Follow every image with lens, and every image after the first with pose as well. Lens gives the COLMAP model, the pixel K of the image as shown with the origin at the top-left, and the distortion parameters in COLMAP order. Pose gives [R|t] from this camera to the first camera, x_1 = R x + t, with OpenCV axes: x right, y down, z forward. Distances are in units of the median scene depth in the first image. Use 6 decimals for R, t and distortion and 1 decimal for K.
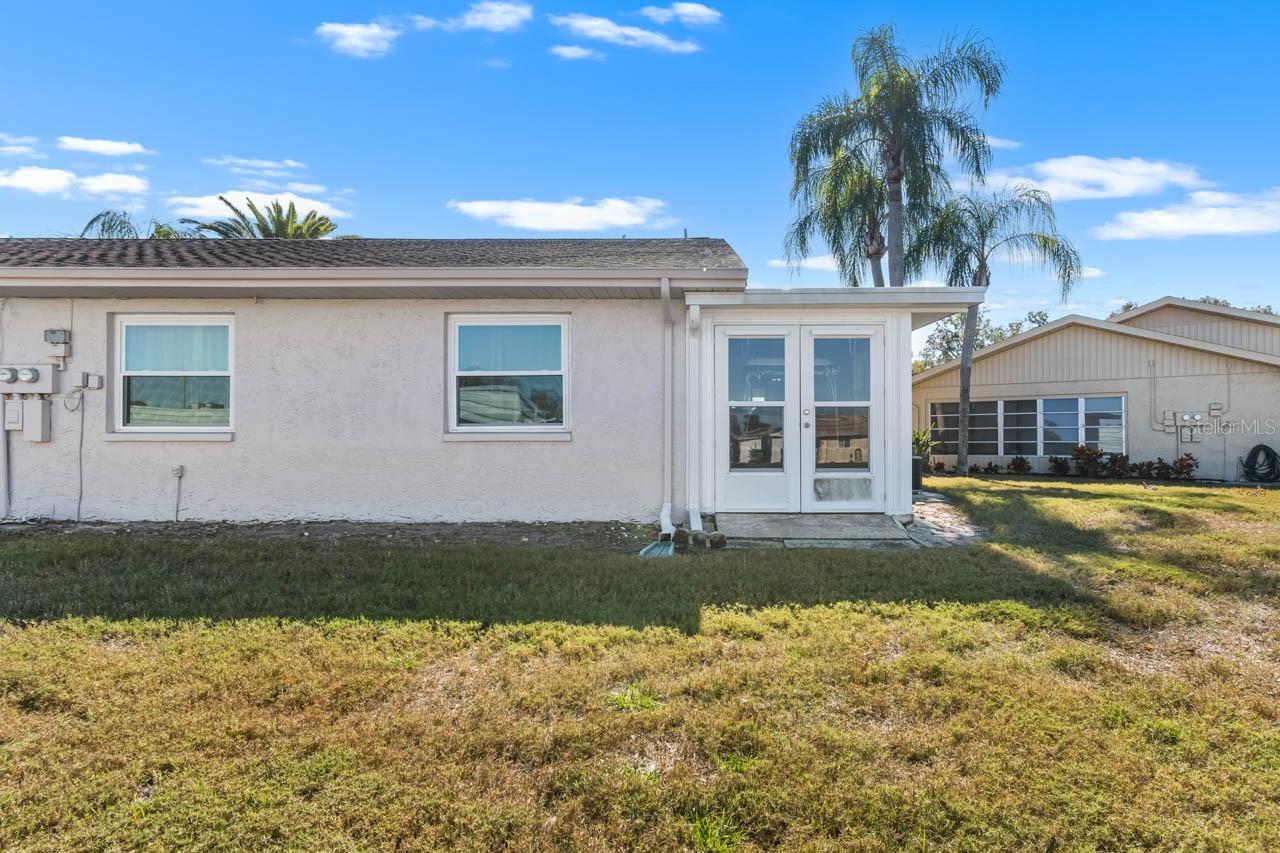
lens RADIAL K [[697.1, 0, 636.5], [0, 697.1, 416.9], [0, 0, 1]] dist [0.000594, 0.000148]
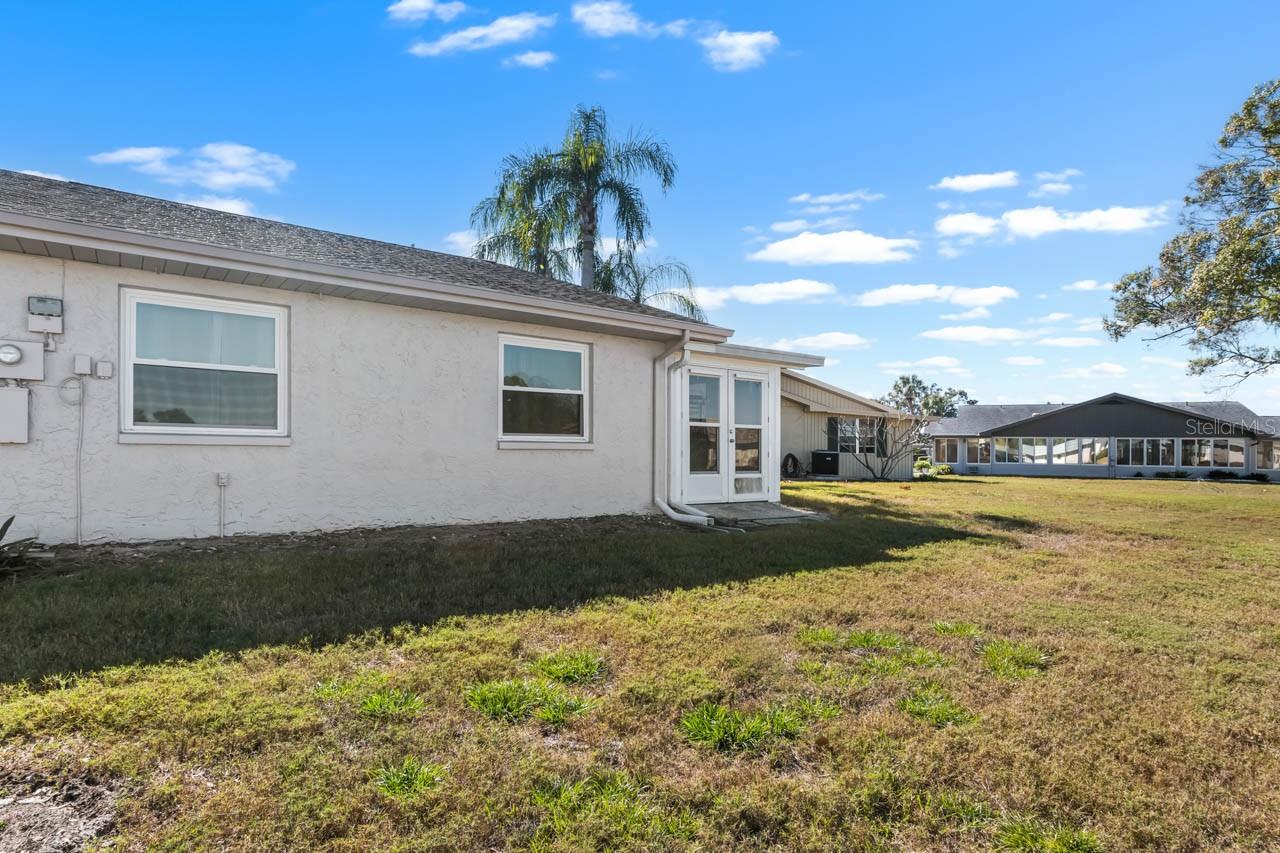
lens RADIAL K [[697.1, 0, 636.5], [0, 697.1, 416.9], [0, 0, 1]] dist [0.000594, 0.000148]
pose [[0.794430, 0.039792, 0.606051, -0.767138], [-0.034215, 0.999199, -0.020755, 0.000108], [-0.606392, -0.004247, 0.795155, -0.007455]]
